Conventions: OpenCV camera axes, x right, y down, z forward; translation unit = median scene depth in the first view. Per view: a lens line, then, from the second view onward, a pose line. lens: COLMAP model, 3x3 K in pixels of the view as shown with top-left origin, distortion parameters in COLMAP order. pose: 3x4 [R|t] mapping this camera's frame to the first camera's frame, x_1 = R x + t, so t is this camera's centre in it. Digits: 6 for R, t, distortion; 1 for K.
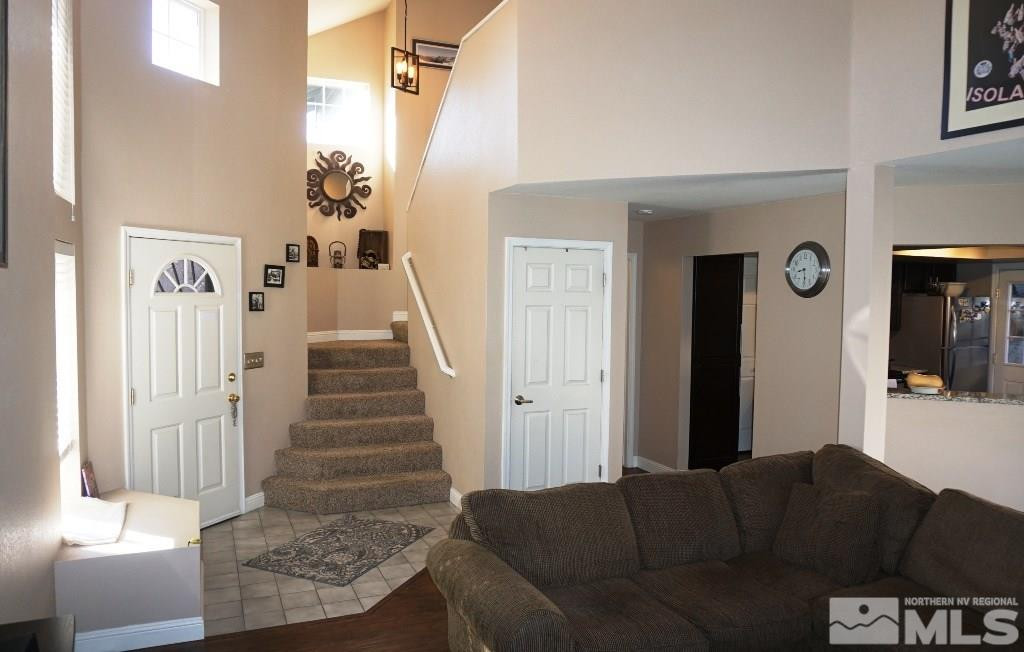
lens RADIAL K [[741.5, 0, 512.0], [0, 741.5, 326.0], [0, 0, 1]] dist [-0.006485, -0.003426]
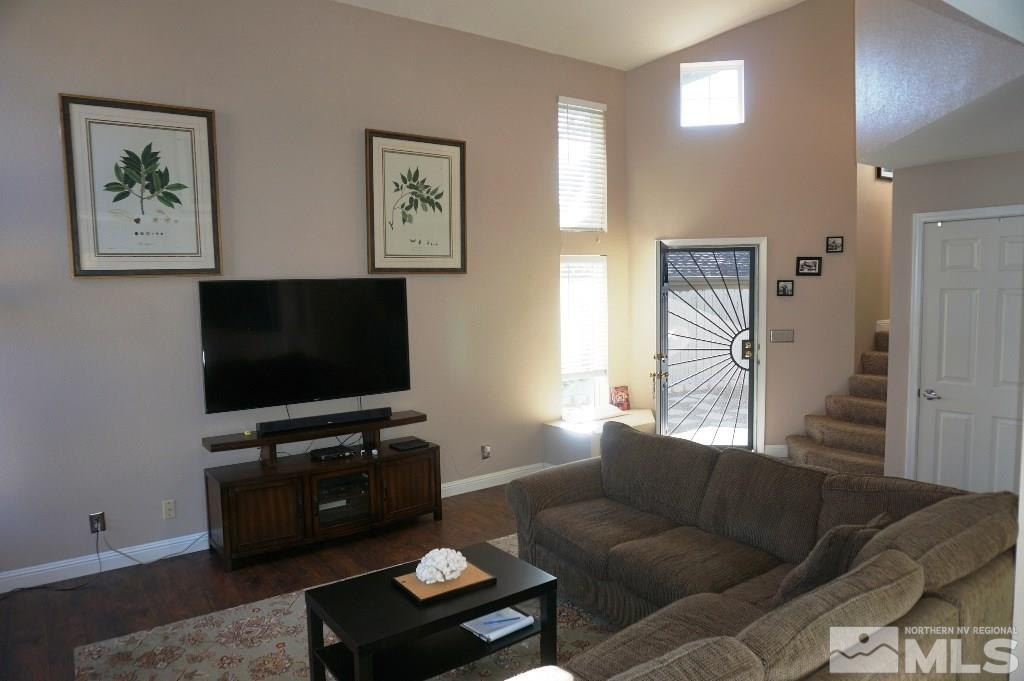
lens RADIAL K [[707.6, 0, 512.0], [0, 707.6, 340.5], [0, 0, 1]] dist [0.003738, 0.000589]
pose [[0.223017, 0.059593, -0.972991, 0.748196], [-0.026016, 0.998138, 0.055171, 0.000412], [0.974467, 0.013009, 0.224152, 0.326999]]
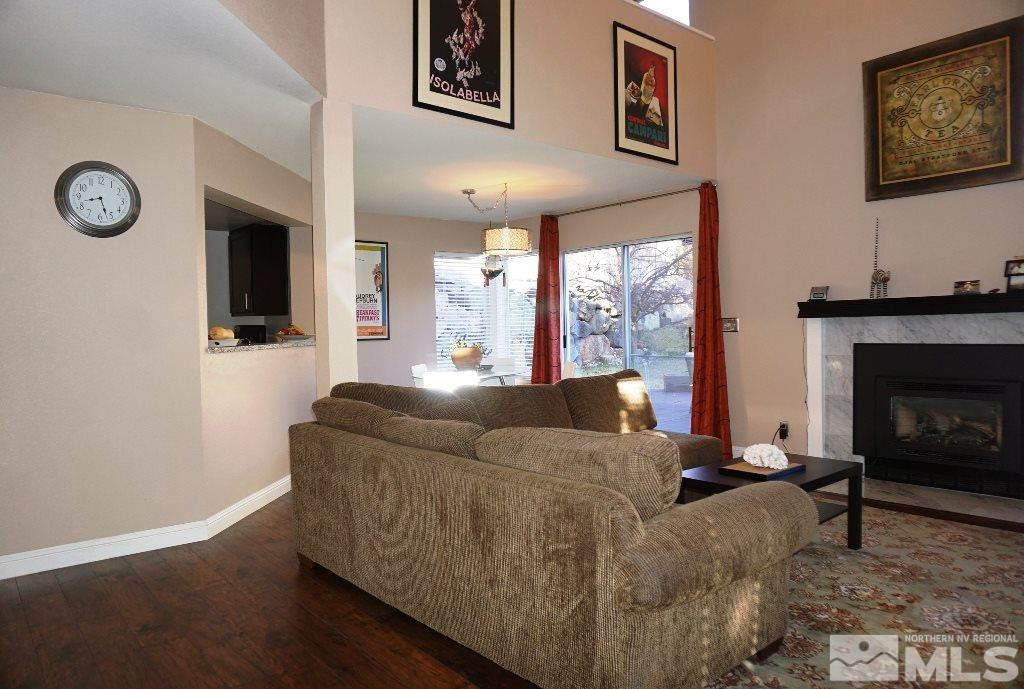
lens RADIAL K [[728.2, 0, 512.0], [0, 728.2, 344.5], [0, 0, 1]] dist [-0.071628, 0.052586]
pose [[-0.272126, -0.016384, 0.962122, -0.406109], [0.062942, 0.997411, 0.034787, 0.070475], [-0.960201, 0.070024, -0.270390, 0.808224]]
